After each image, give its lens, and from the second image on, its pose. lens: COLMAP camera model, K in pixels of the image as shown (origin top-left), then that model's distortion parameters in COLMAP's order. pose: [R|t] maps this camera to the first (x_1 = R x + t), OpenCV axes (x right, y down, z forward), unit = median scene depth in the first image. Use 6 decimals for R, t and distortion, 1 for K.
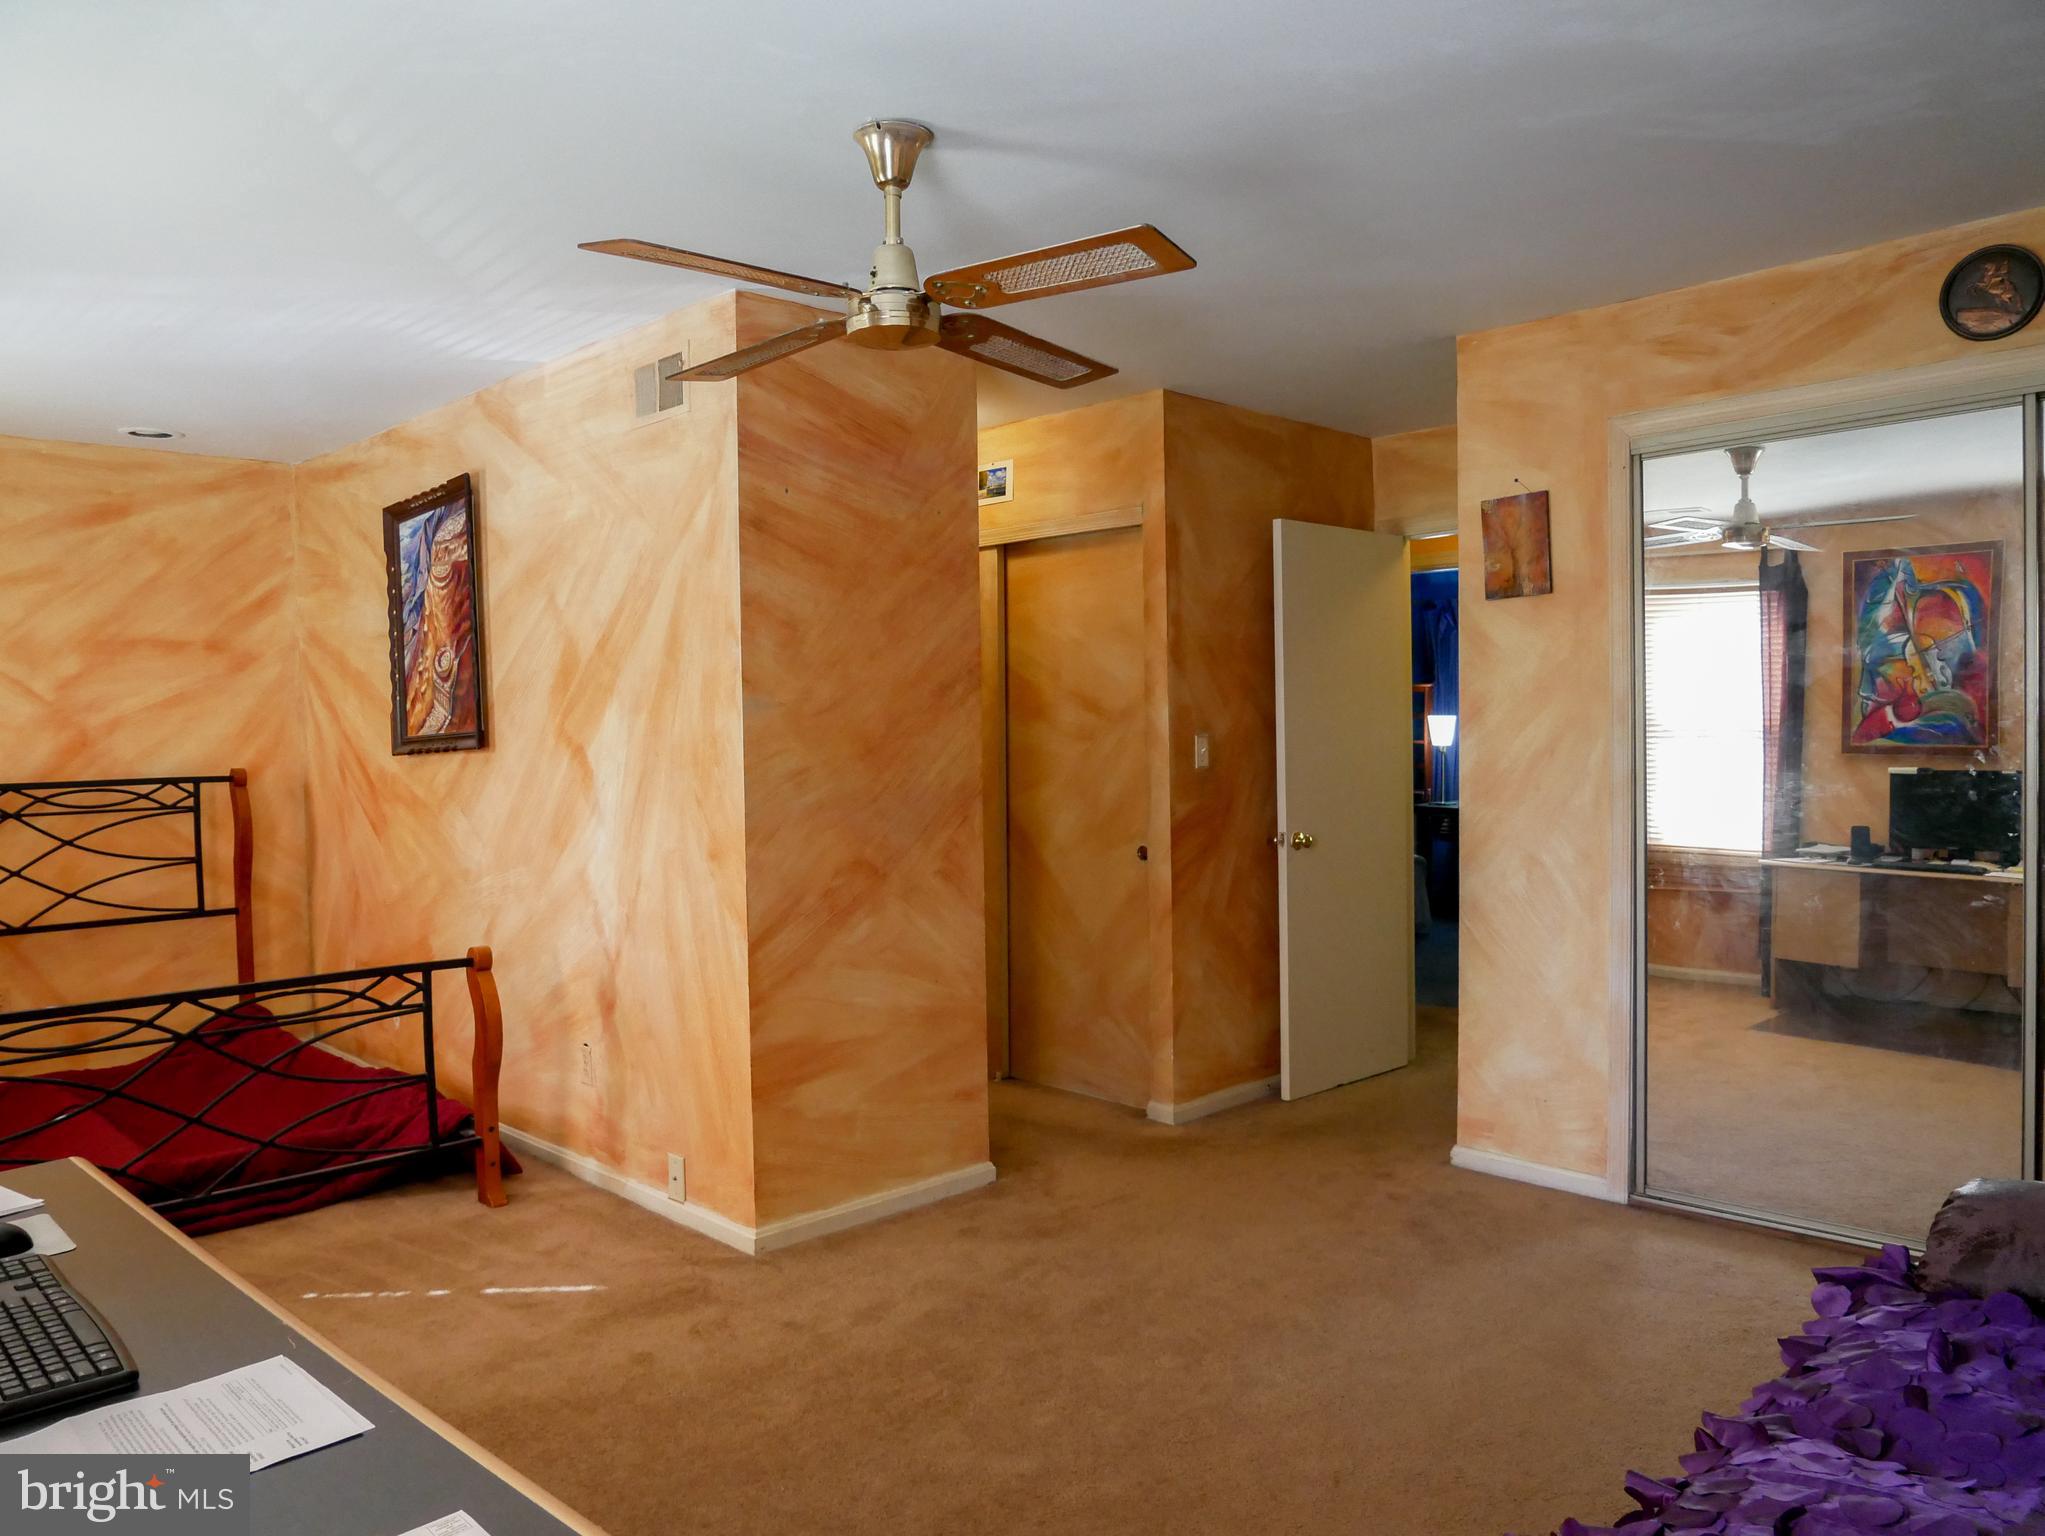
lens RADIAL K [[1466.5, 0, 1027.7], [0, 1466.5, 772.7], [0, 0, 1]] dist [-0.043613, 0.010734]
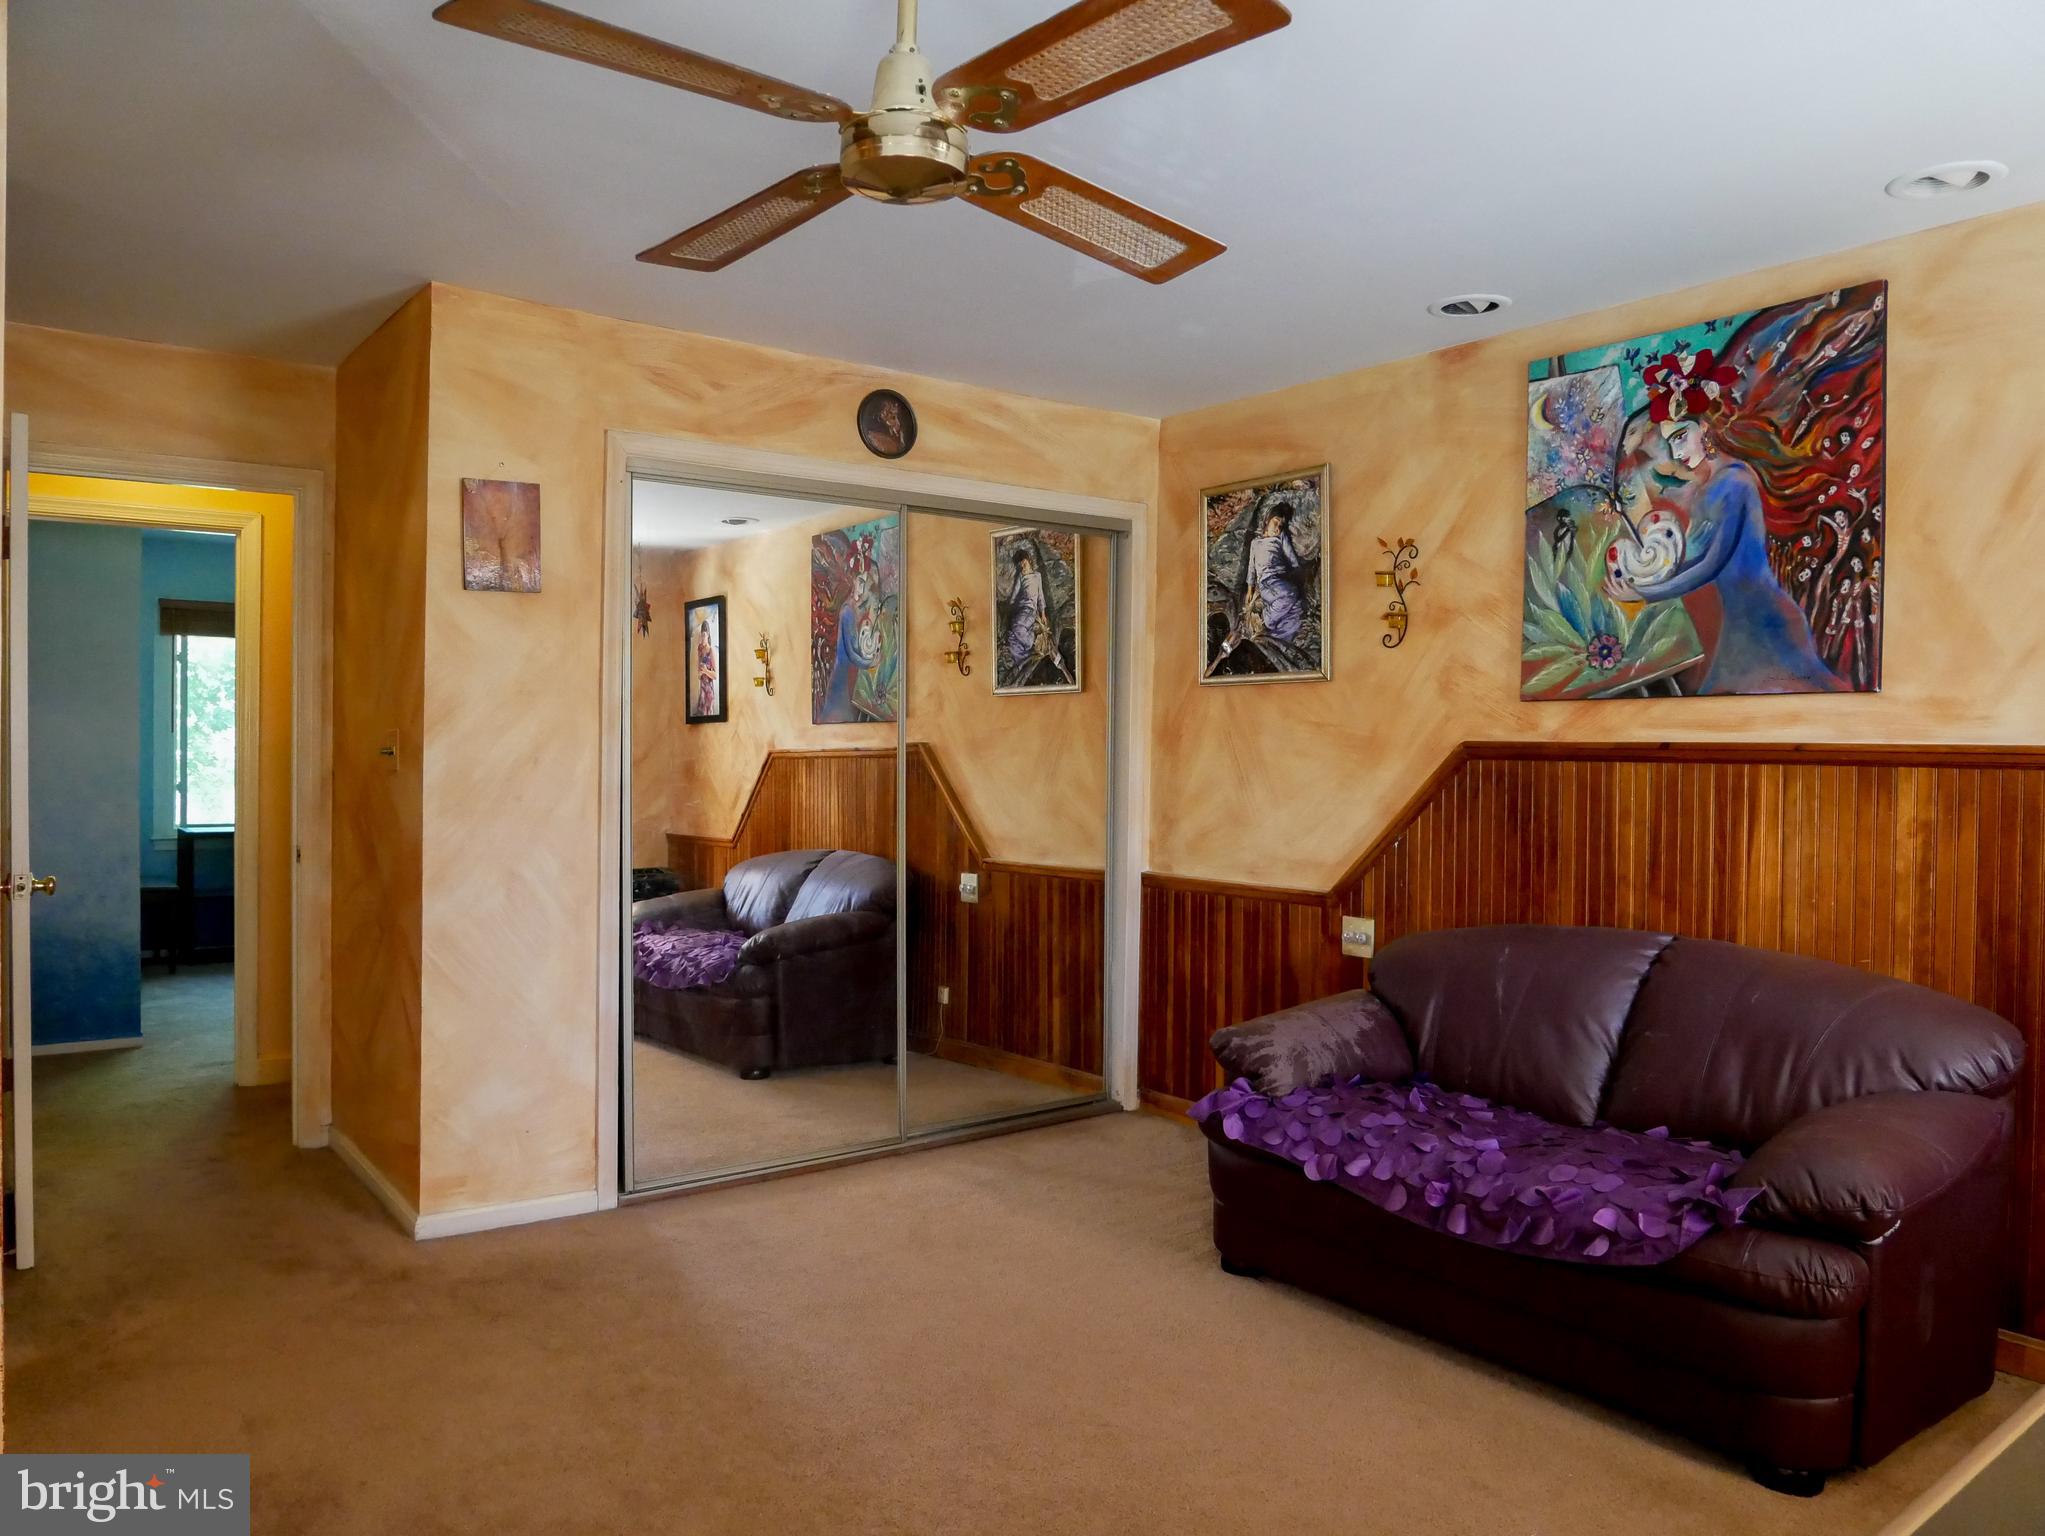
lens RADIAL K [[1466.5, 0, 1027.2], [0, 1466.5, 769.1], [0, 0, 1]] dist [-0.043613, 0.010734]
pose [[0.109490, 0.008208, 0.993954, -0.553982], [0.014469, 0.999847, -0.009851, 0.005953], [-0.993883, 0.015460, 0.109354, 0.585734]]
